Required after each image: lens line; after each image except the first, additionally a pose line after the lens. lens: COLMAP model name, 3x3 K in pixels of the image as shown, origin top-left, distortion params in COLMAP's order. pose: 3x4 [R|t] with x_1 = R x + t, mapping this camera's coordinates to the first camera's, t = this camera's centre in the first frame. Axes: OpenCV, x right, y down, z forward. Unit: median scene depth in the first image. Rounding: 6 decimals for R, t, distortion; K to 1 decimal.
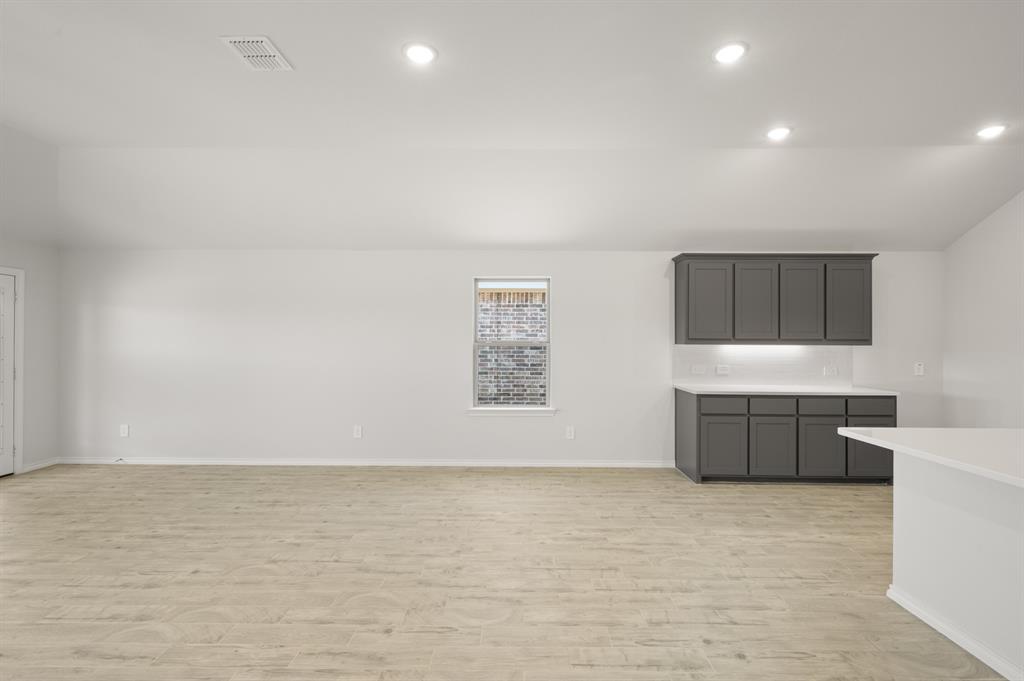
lens RADIAL K [[463.3, 0, 511.5], [0, 463.3, 336.1], [0, 0, 1]] dist [0.001116, 0.001084]
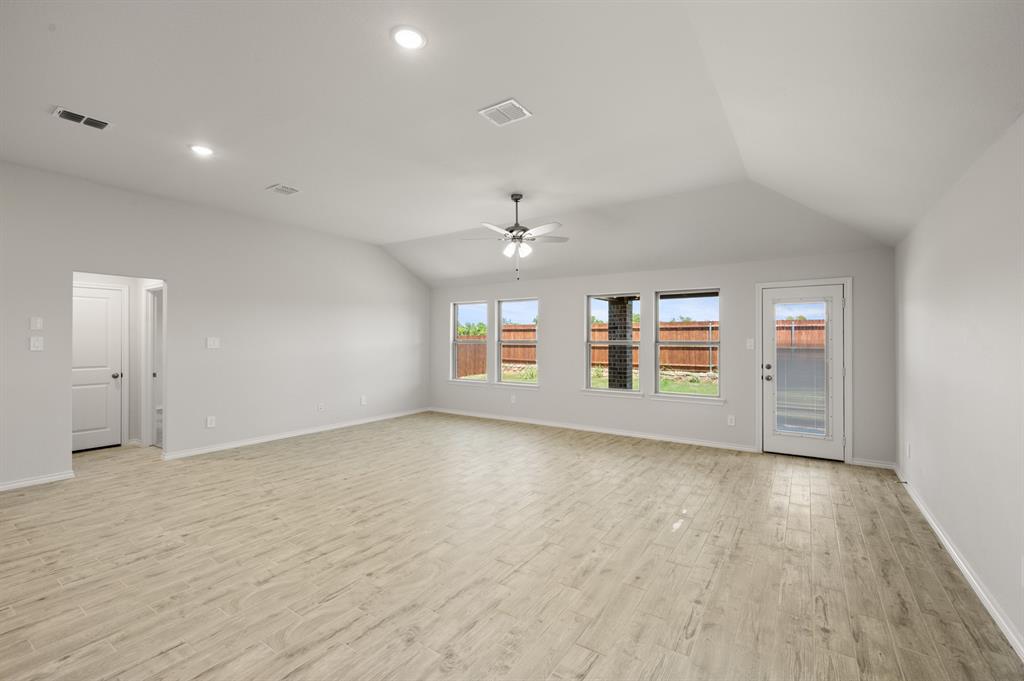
lens RADIAL K [[437.3, 0, 515.1], [0, 437.3, 337.4], [0, 0, 1]] dist [-0.000080, 0.000424]
pose [[-0.543604, -0.008743, -0.839296, 0.301458], [0.004729, 0.999898, -0.013479, 0.011600], [0.839328, -0.011296, -0.543507, 1.165515]]
